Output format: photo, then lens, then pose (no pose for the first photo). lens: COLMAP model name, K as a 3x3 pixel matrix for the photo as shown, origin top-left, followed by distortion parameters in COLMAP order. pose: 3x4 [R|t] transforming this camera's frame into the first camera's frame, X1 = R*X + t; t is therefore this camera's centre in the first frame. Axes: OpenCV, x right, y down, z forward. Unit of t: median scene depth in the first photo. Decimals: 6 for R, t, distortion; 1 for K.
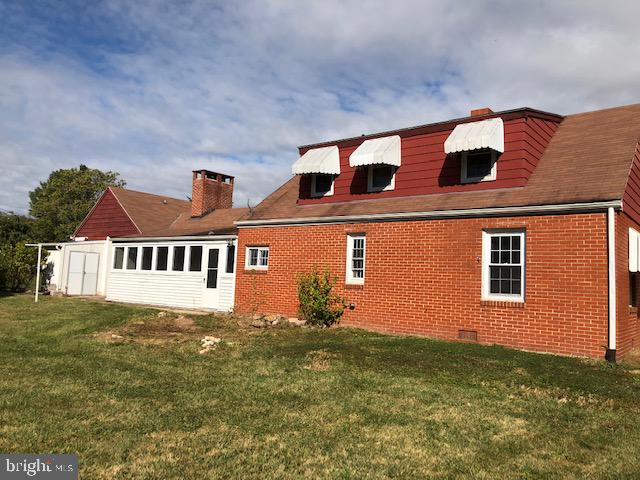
lens RADIAL K [[529.8, 0, 320.0], [0, 529.8, 240.0], [0, 0, 1]] dist [0.005760, 0.010927]
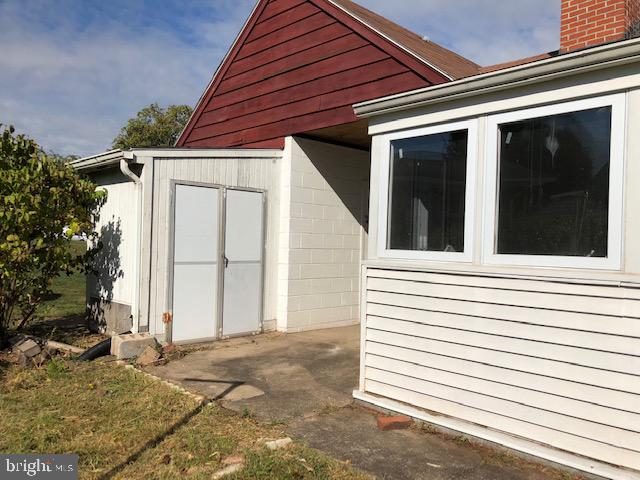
lens RADIAL K [[529.8, 0, 320.0], [0, 529.8, 240.0], [0, 0, 1]] dist [0.005760, 0.010927]
pose [[0.985990, -0.015912, -0.166043, -0.355033], [0.028220, 0.997003, 0.072033, 0.032511], [0.164399, -0.075710, 0.983484, 0.749002]]
